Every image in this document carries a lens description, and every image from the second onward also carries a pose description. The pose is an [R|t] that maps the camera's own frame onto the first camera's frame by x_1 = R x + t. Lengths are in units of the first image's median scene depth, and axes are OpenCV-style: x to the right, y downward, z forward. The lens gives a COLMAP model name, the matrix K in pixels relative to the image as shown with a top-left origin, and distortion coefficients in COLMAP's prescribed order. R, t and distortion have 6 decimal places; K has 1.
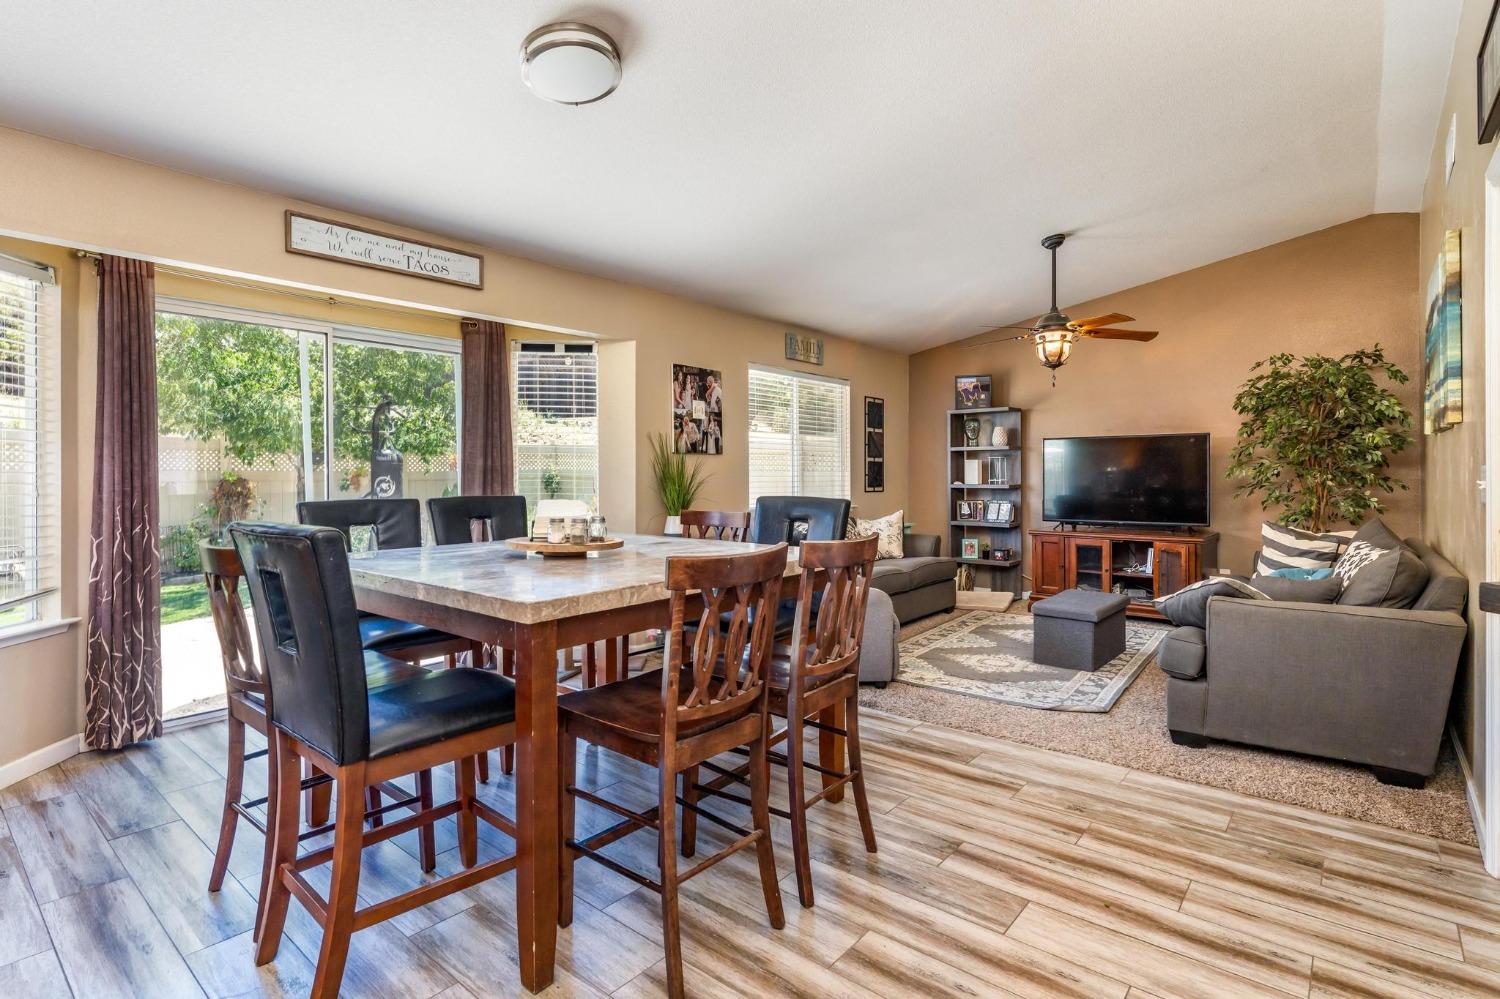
lens RADIAL K [[741.7, 0, 745.6], [0, 741.7, 481.2], [0, 0, 1]] dist [-0.001937, 0.000191]
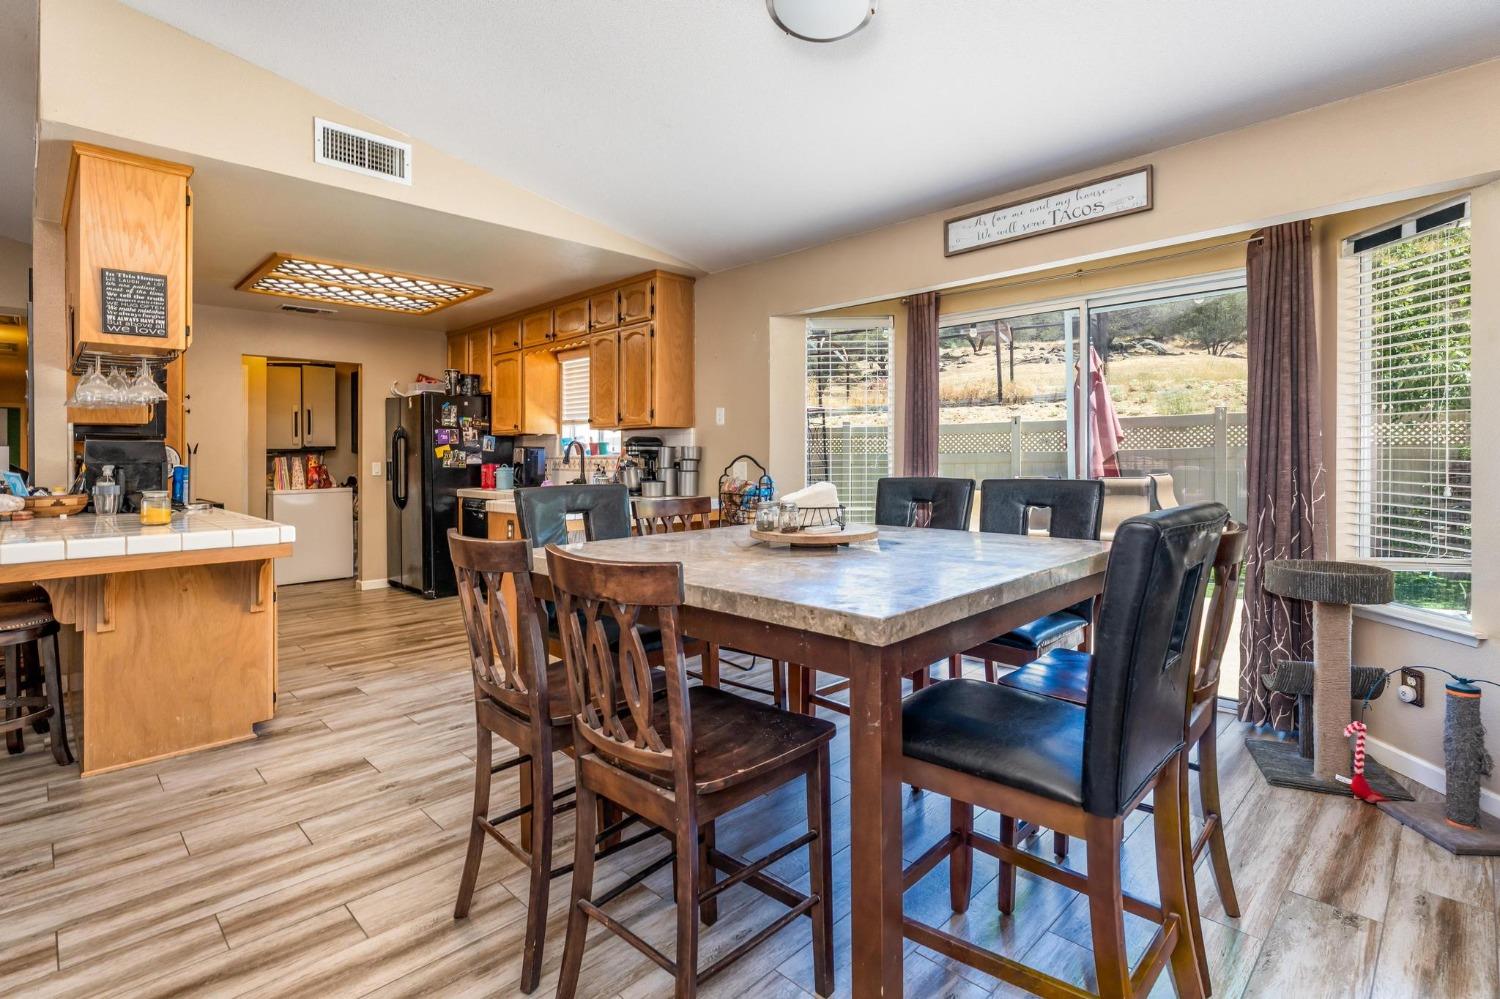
lens RADIAL K [[696.2, 0, 723.1], [0, 696.2, 451.8], [0, 0, 1]] dist [-0.000209, -0.000590]
pose [[-0.096385, -0.000642, -0.995344, 0.297191], [-0.003098, 0.999995, -0.000345, -0.005827], [0.995339, 0.003051, -0.096387, 0.473434]]
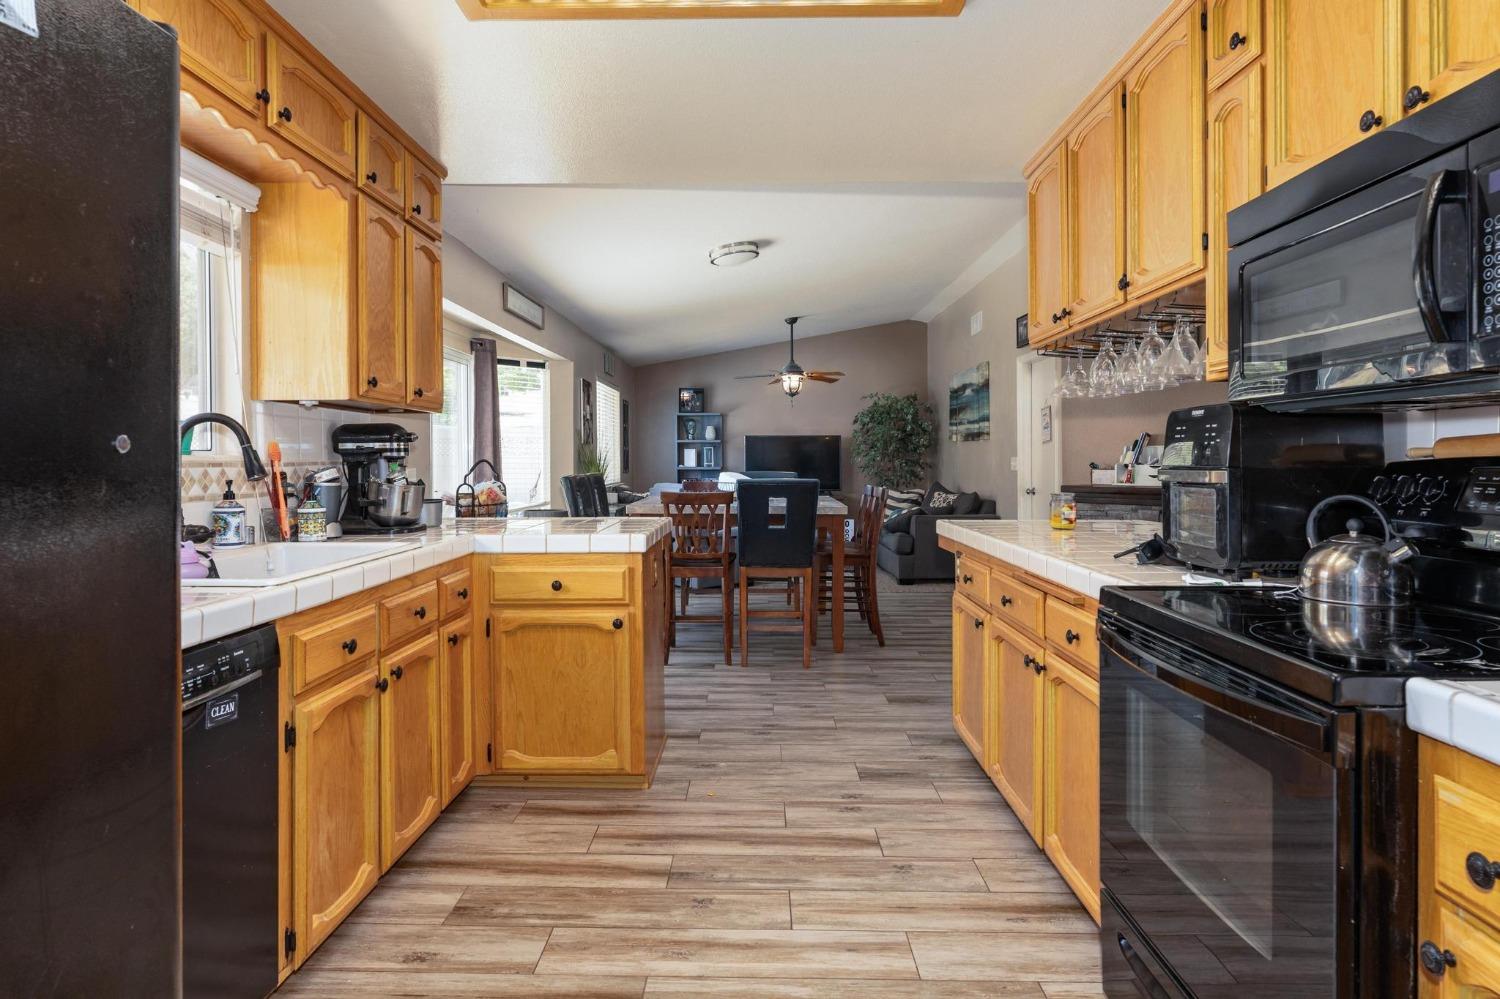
lens RADIAL K [[828.6, 0, 733.1], [0, 828.6, 460.4], [0, 0, 1]] dist [-0.000621, -0.000013]
pose [[0.785550, 0.001938, 0.618795, -0.782157], [0.003021, 0.999971, -0.006967, 0.004244], [-0.618791, 0.007342, 0.785521, -0.356322]]
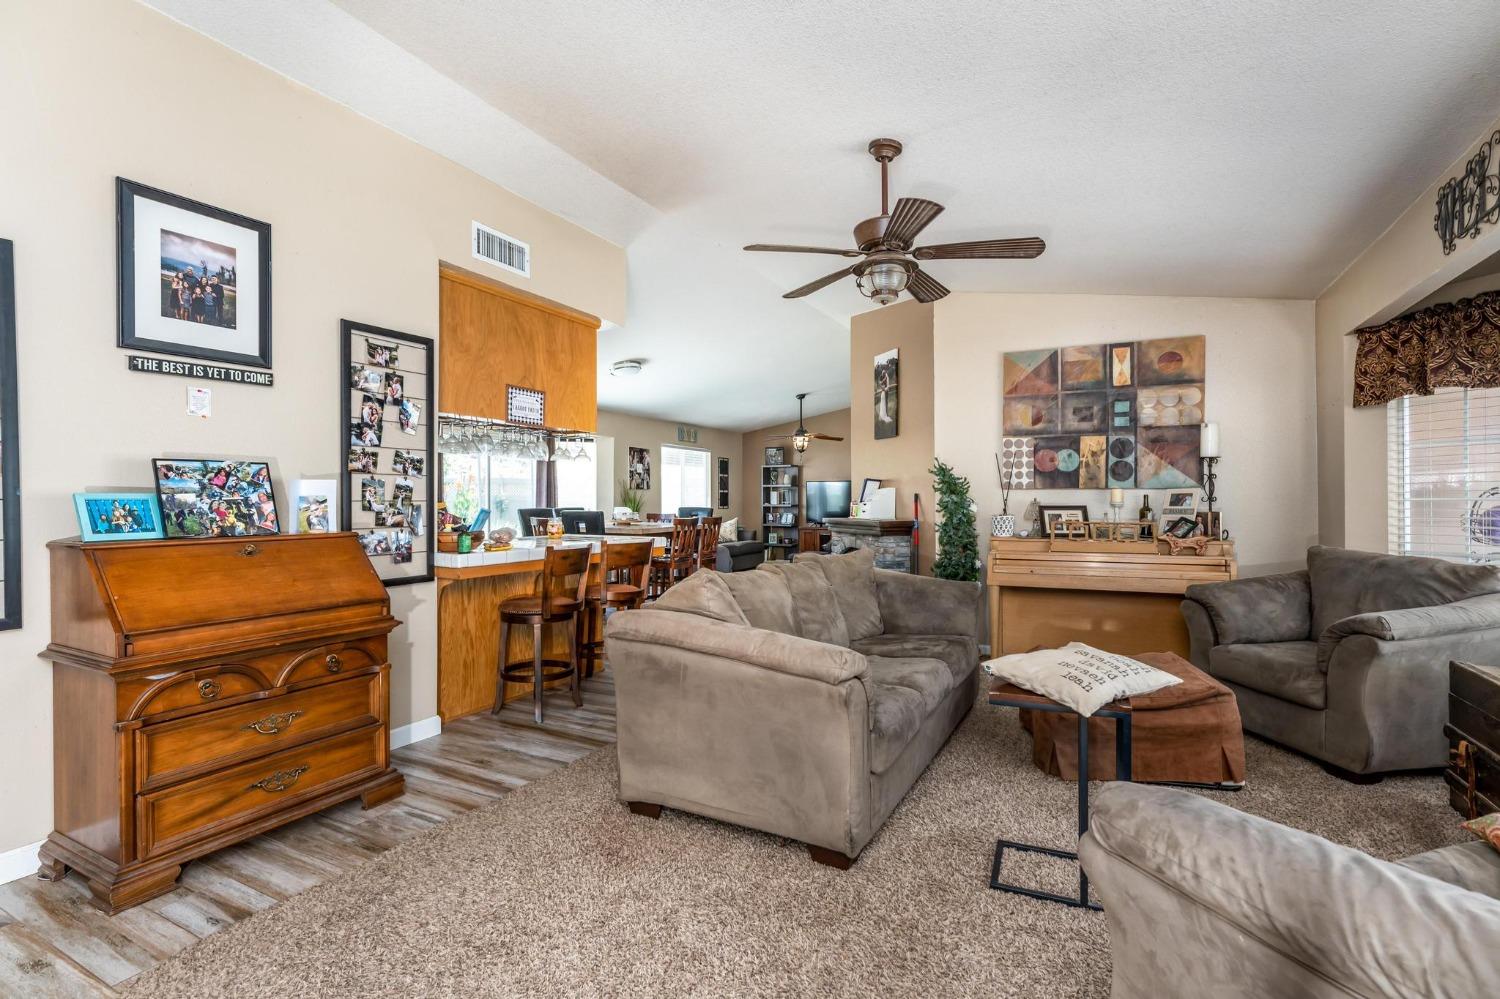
lens RADIAL K [[696.2, 0, 754.4], [0, 696.2, 501.4], [0, 0, 1]] dist [-0.000209, -0.000590]
pose [[0.978000, 0.001185, 0.208600, -0.154151], [0.000209, 0.999978, -0.006661, 0.010749], [-0.208604, 0.006558, 0.977978, -0.972279]]
